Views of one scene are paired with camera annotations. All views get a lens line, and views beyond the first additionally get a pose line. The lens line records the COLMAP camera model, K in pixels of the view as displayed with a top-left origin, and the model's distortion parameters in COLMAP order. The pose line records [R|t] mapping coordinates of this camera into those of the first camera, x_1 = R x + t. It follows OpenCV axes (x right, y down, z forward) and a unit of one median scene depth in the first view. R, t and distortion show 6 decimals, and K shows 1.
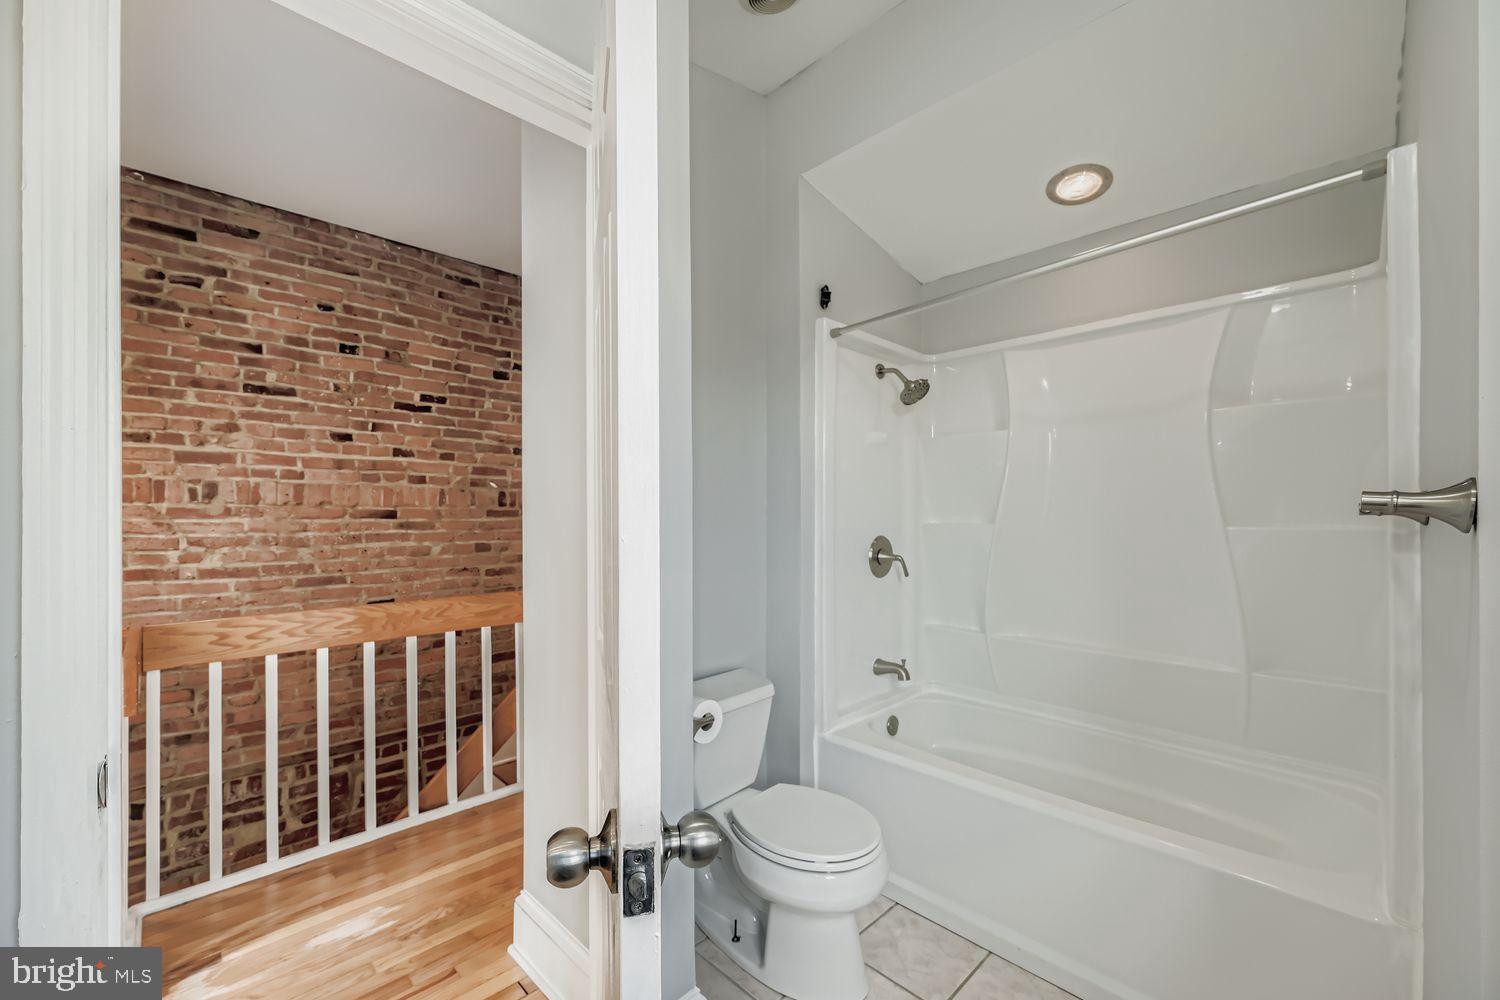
lens RADIAL K [[604.6, 0, 752.0], [0, 604.6, 508.0], [0, 0, 1]] dist [0.002602, -0.000852]
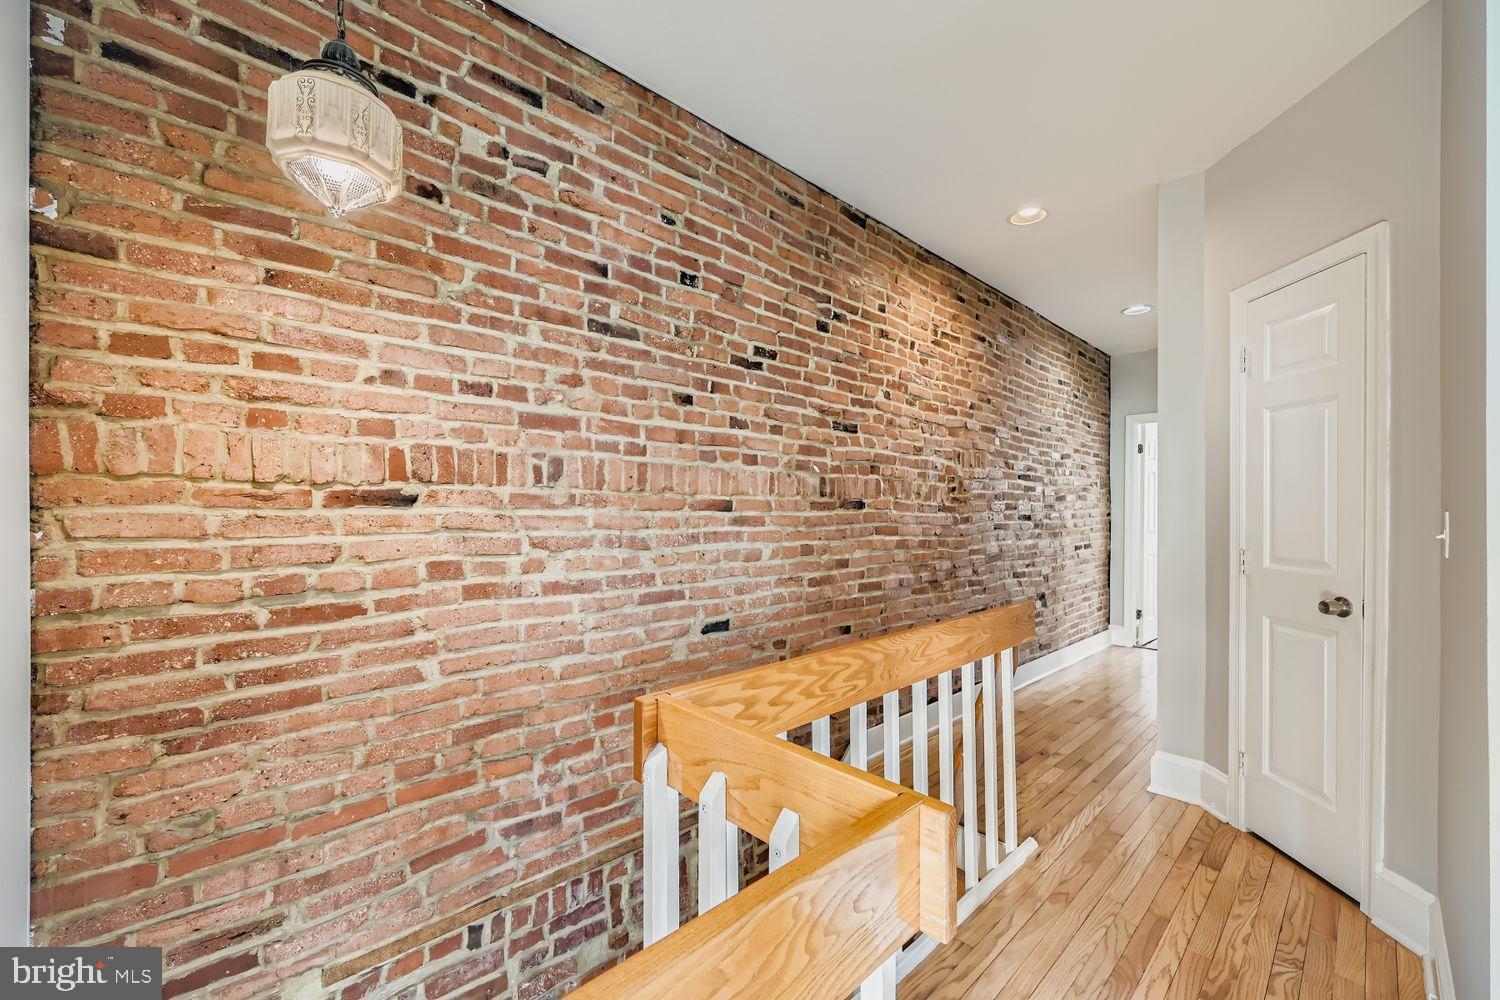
lens RADIAL K [[604.6, 0, 748.2], [0, 604.6, 507.7], [0, 0, 1]] dist [0.002602, -0.000852]
pose [[0.999972, 0.007166, -0.002316, -0.616481], [-0.007150, 0.999950, 0.007025, 0.008133], [0.002366, -0.007008, 0.999973, 0.278676]]
